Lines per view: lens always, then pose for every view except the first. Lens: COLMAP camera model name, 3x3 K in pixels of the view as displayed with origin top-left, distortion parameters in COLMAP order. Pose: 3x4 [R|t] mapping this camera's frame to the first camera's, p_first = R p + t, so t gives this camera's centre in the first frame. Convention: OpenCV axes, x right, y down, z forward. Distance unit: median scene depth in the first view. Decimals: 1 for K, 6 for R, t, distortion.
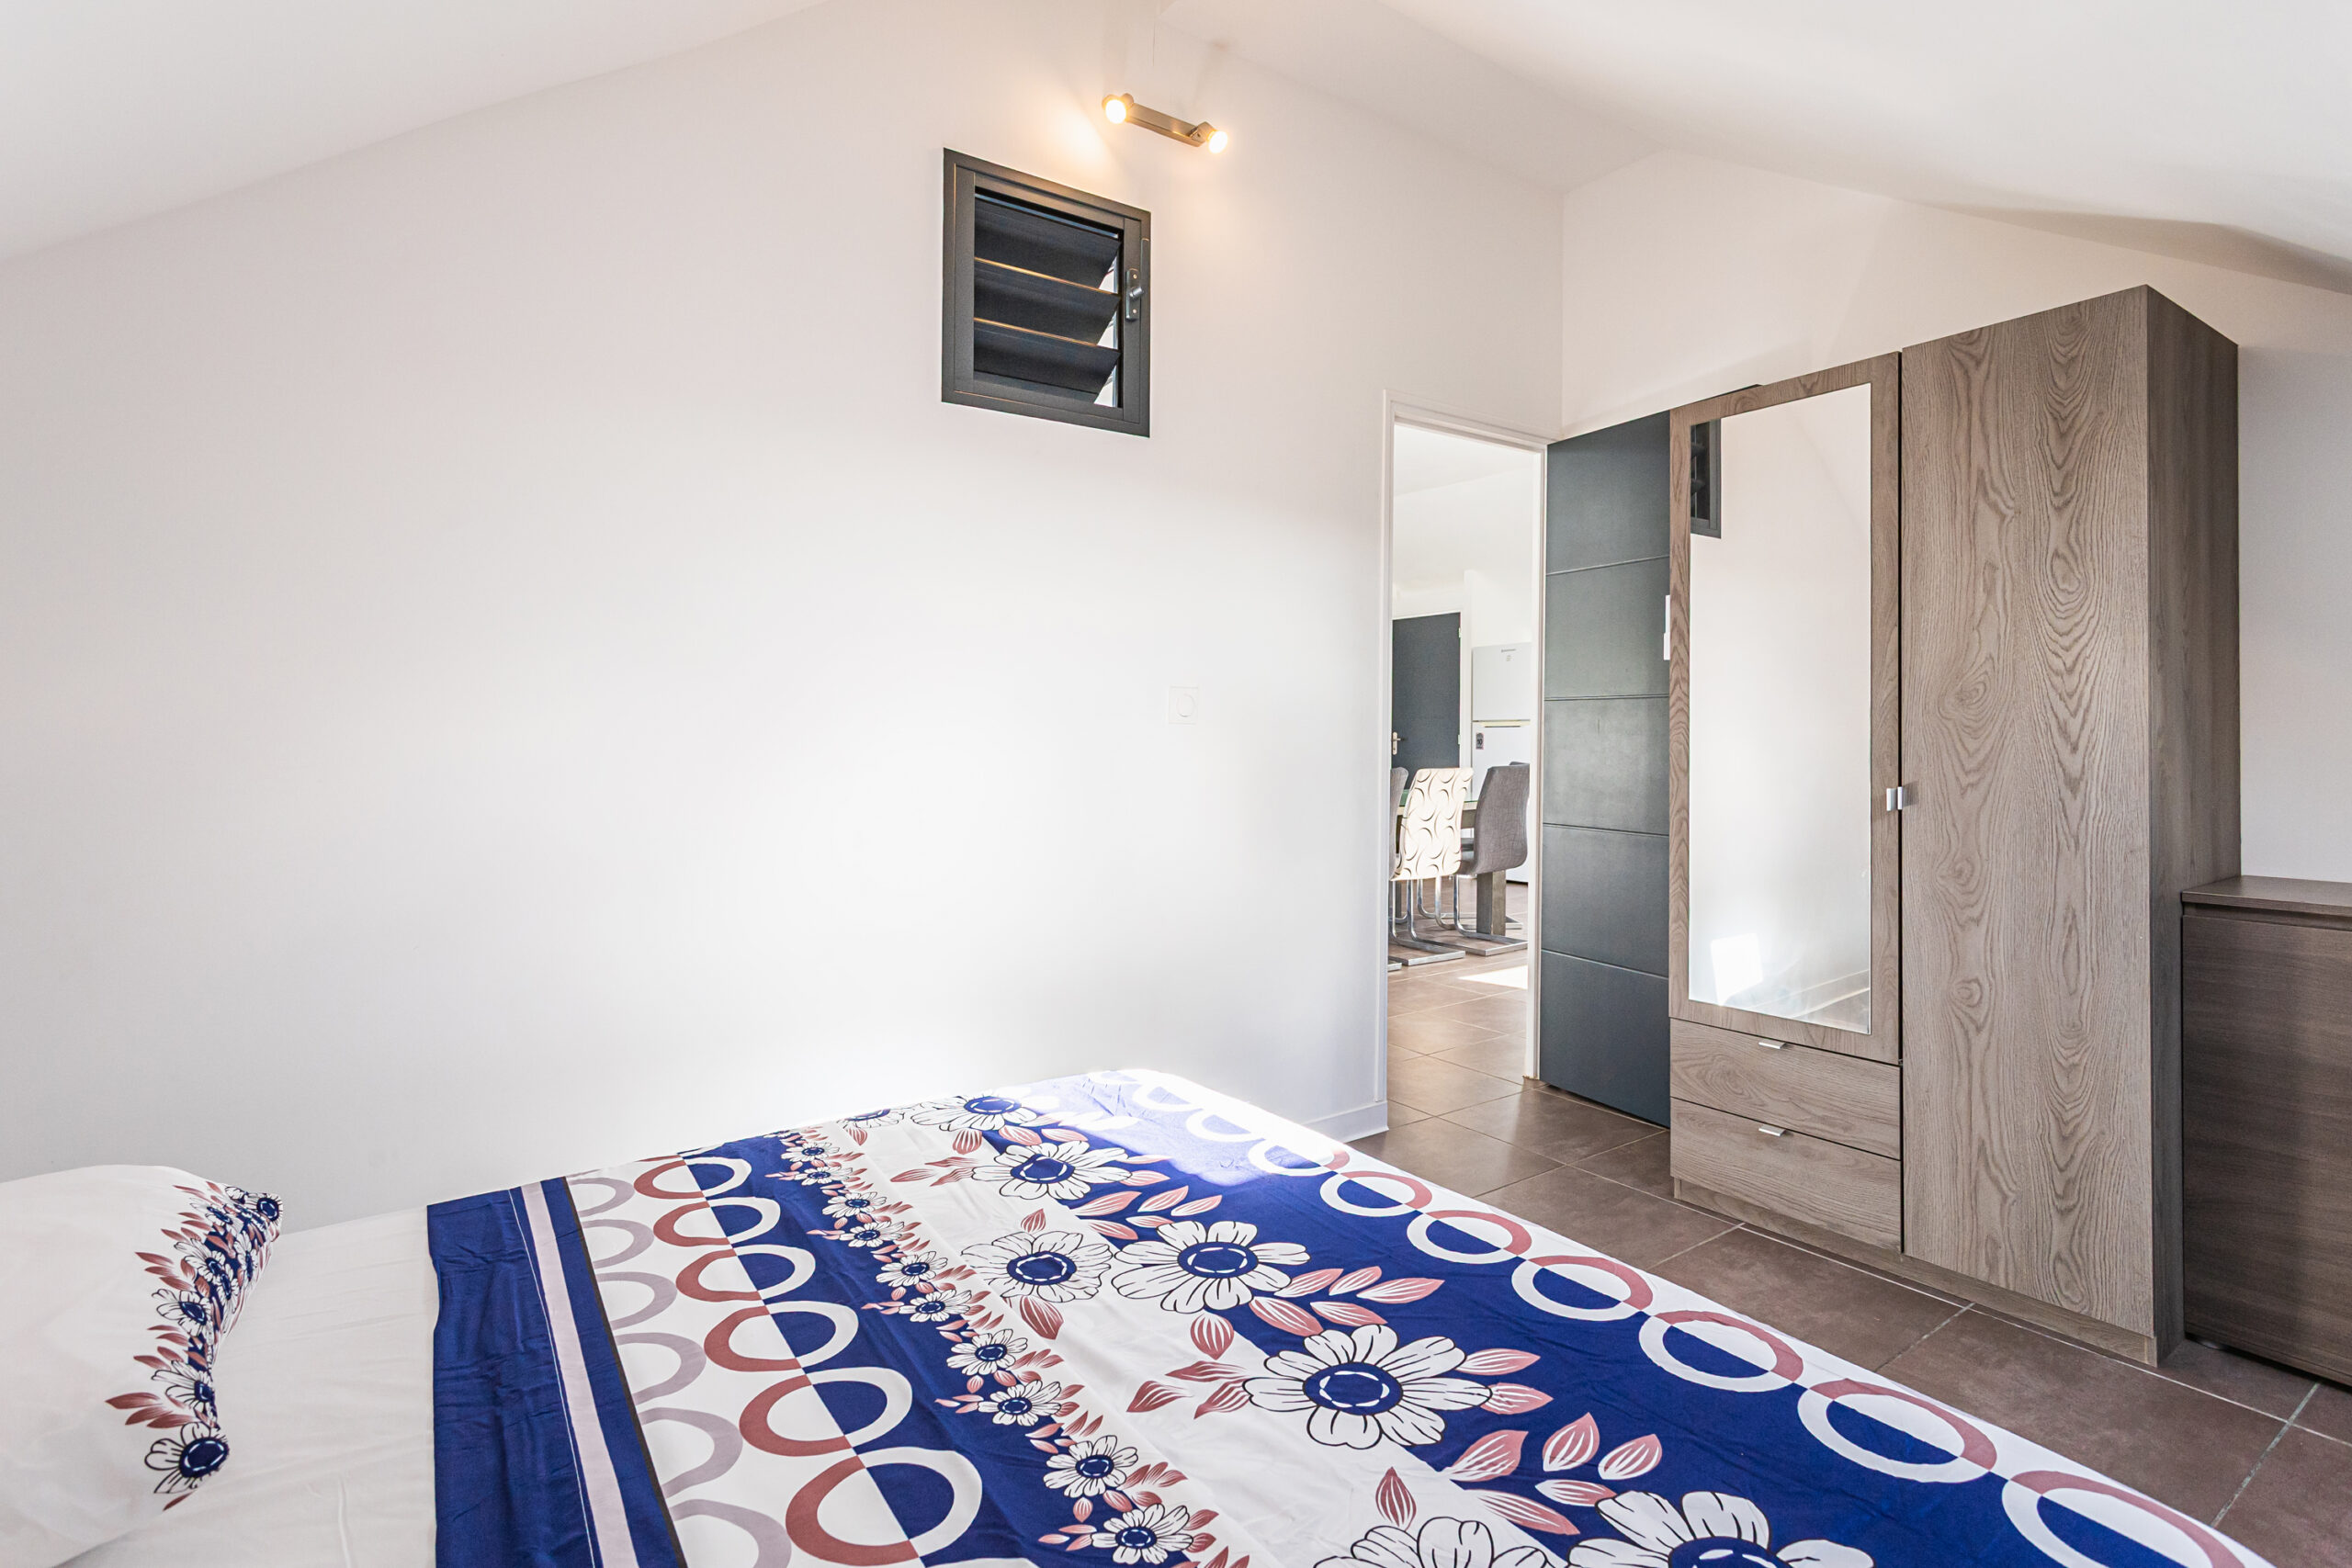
lens RADIAL K [[1134.4, 0, 1172.4], [0, 1134.4, 705.6], [0, 0, 1]] dist [-0.000263, 0.000683]
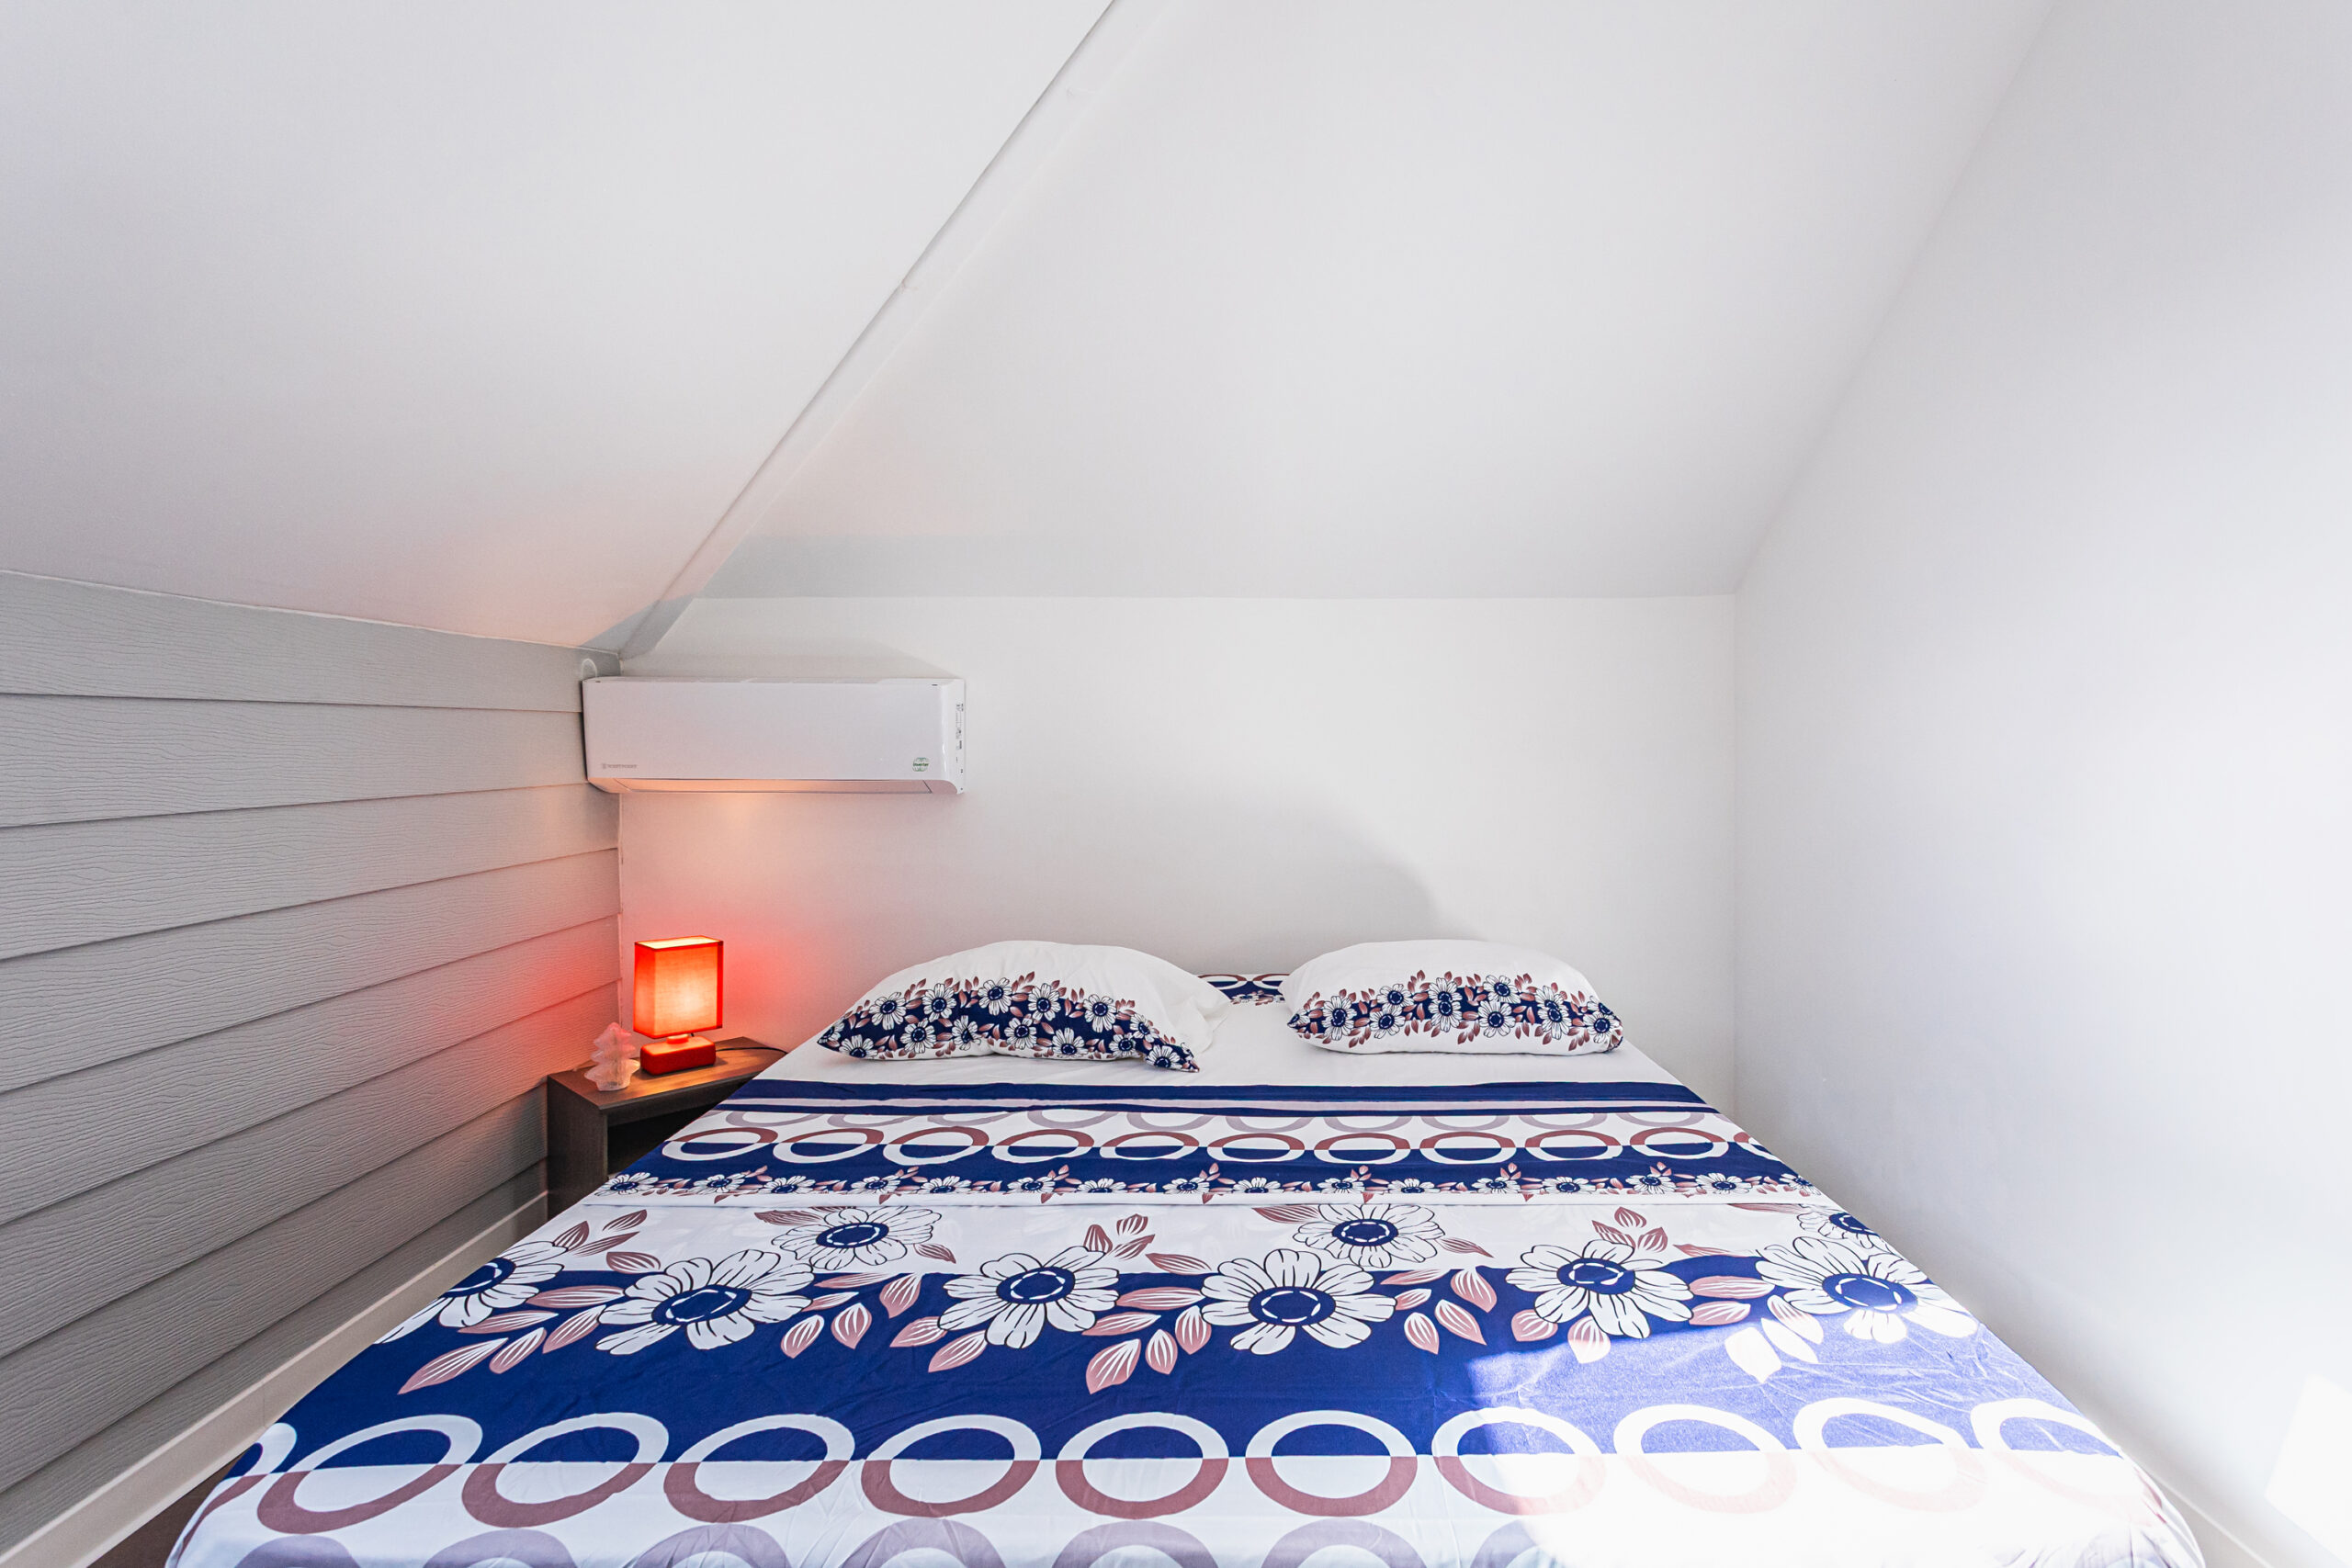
lens RADIAL K [[1156.7, 0, 1267.0], [0, 1156.7, 753.2], [0, 0, 1]] dist [-0.003200, 0.002182]
pose [[-0.544403, 0.016337, -0.838665, 0.701423], [0.018947, 0.999795, 0.007176, 0.029714], [0.838610, -0.011984, -0.544601, 1.269078]]
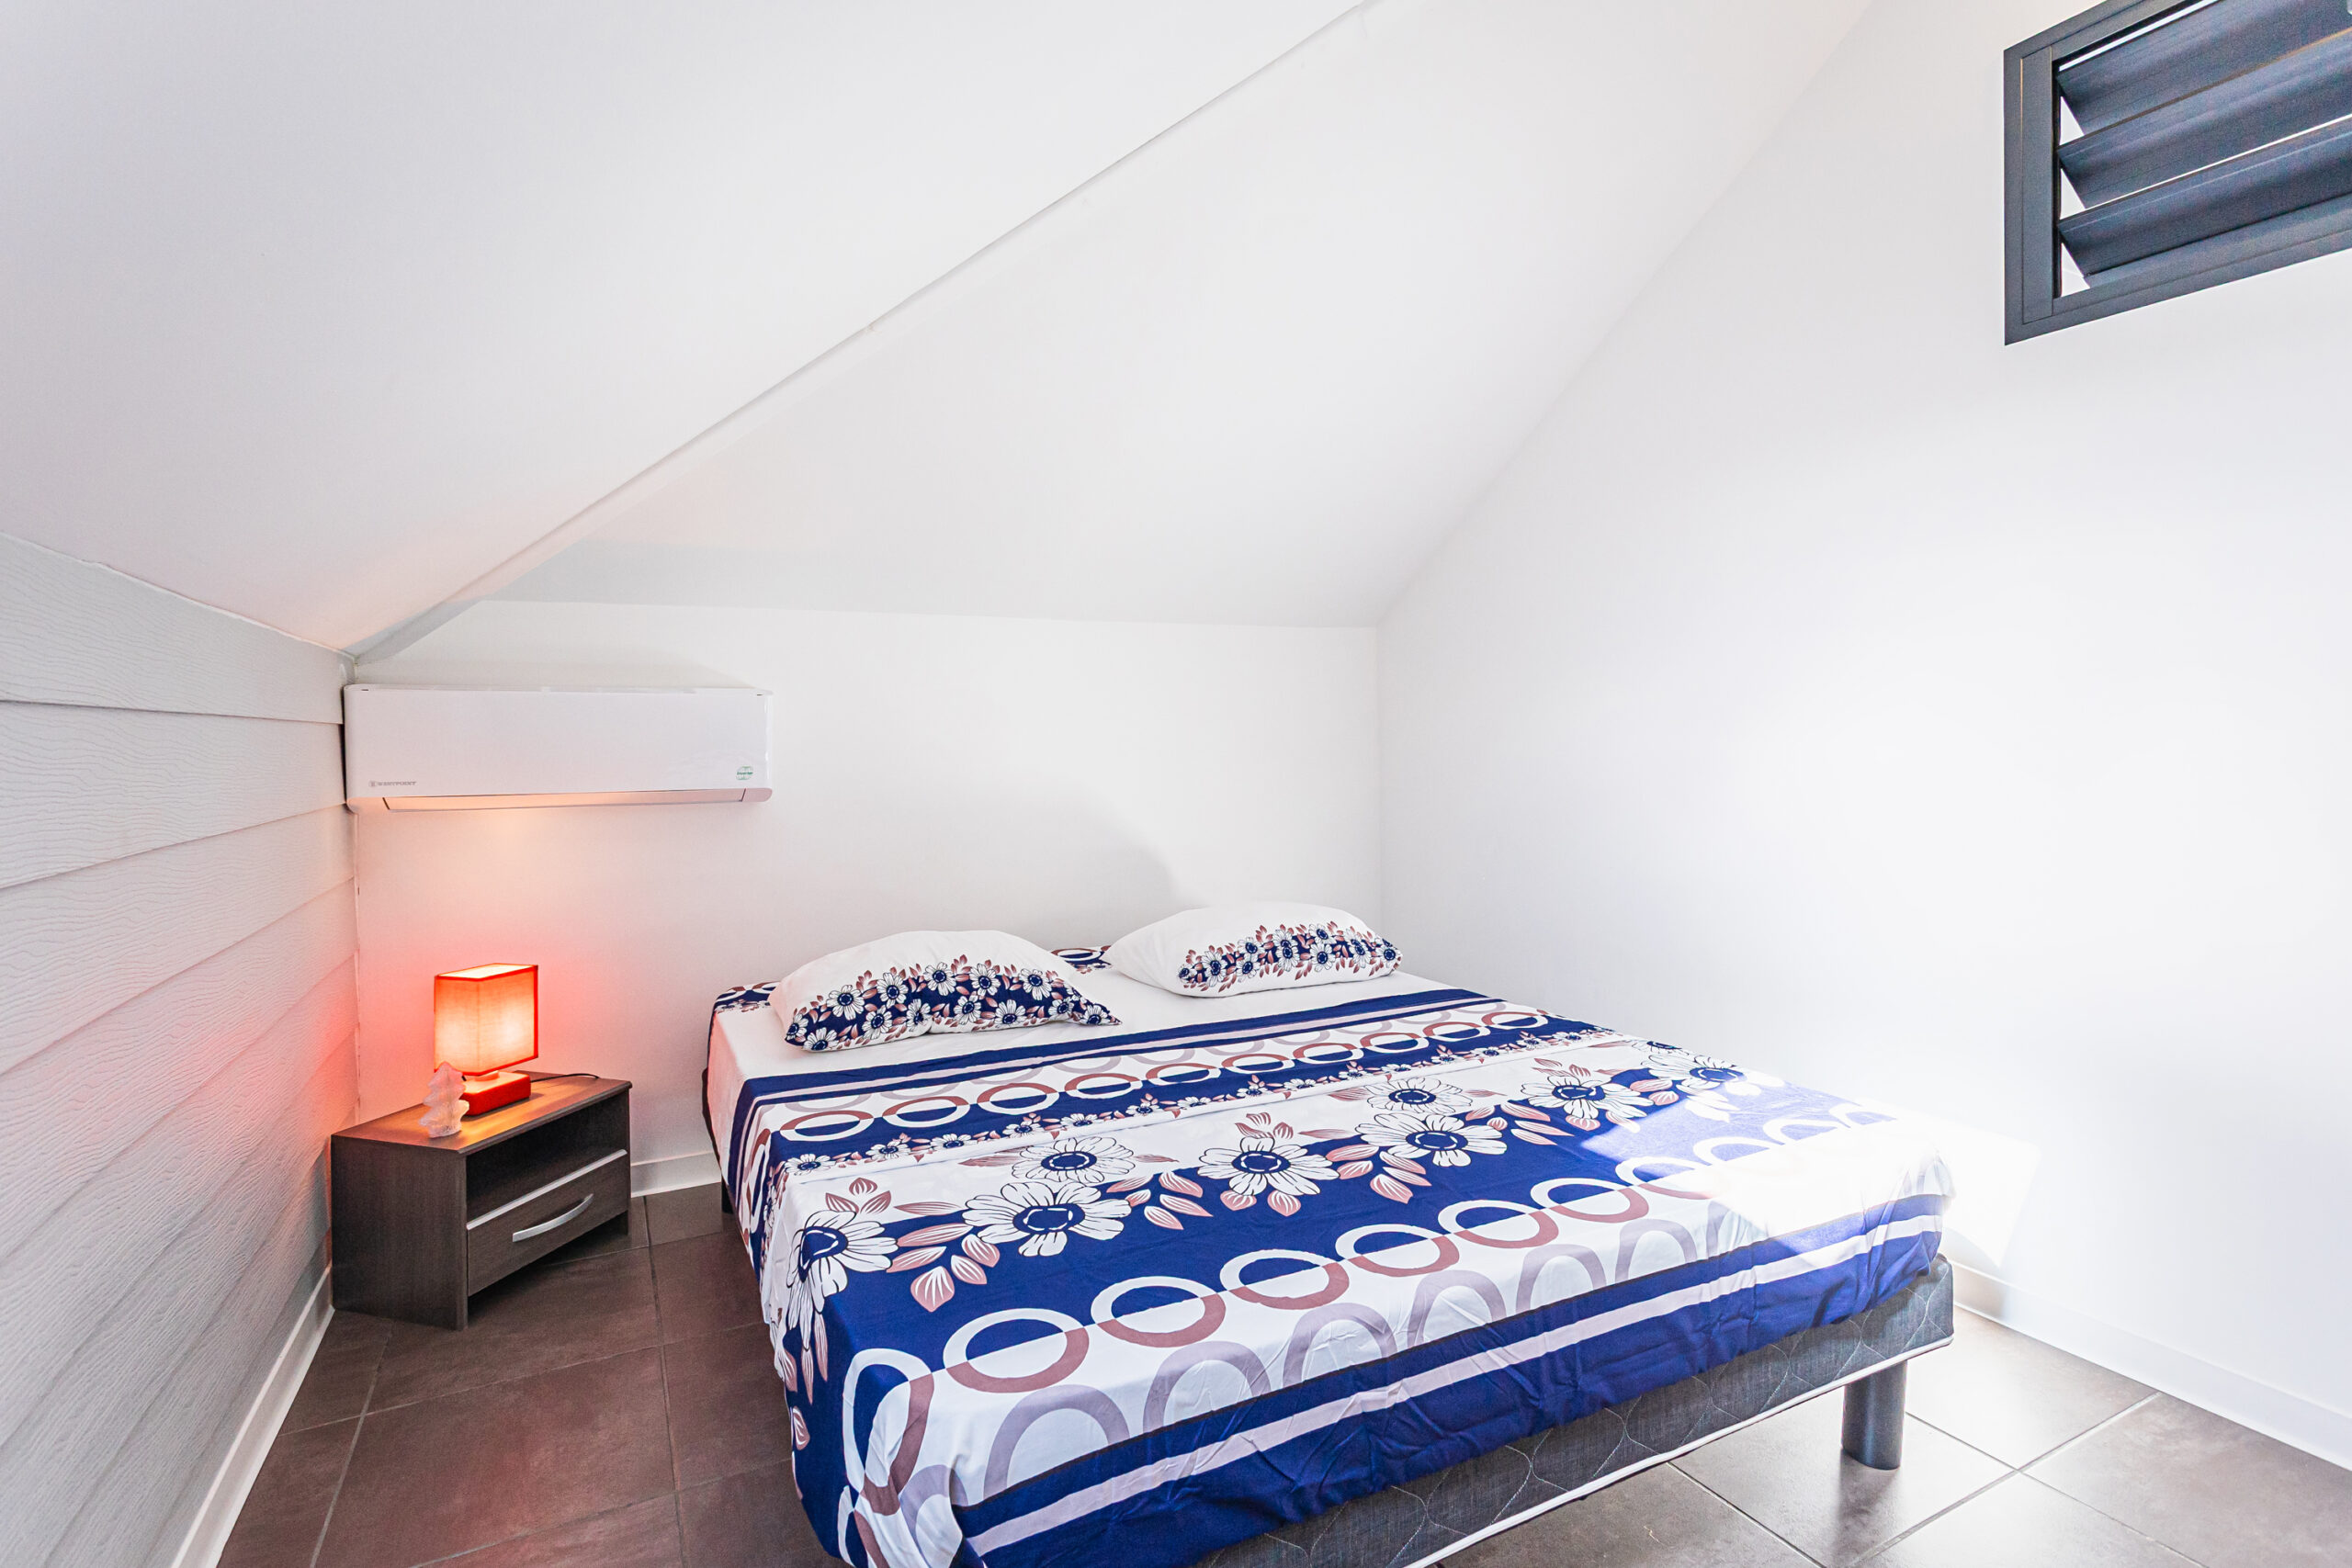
lens RADIAL K [[1123.7, 0, 1162.9], [0, 1123.7, 735.4], [0, 0, 1]] dist [-0.004150, 0.006858]
pose [[-0.138801, 0.004471, -0.990310, 1.148779], [0.033286, 0.999446, -0.000153, 0.012539], [0.989761, -0.032985, -0.138873, 0.749104]]
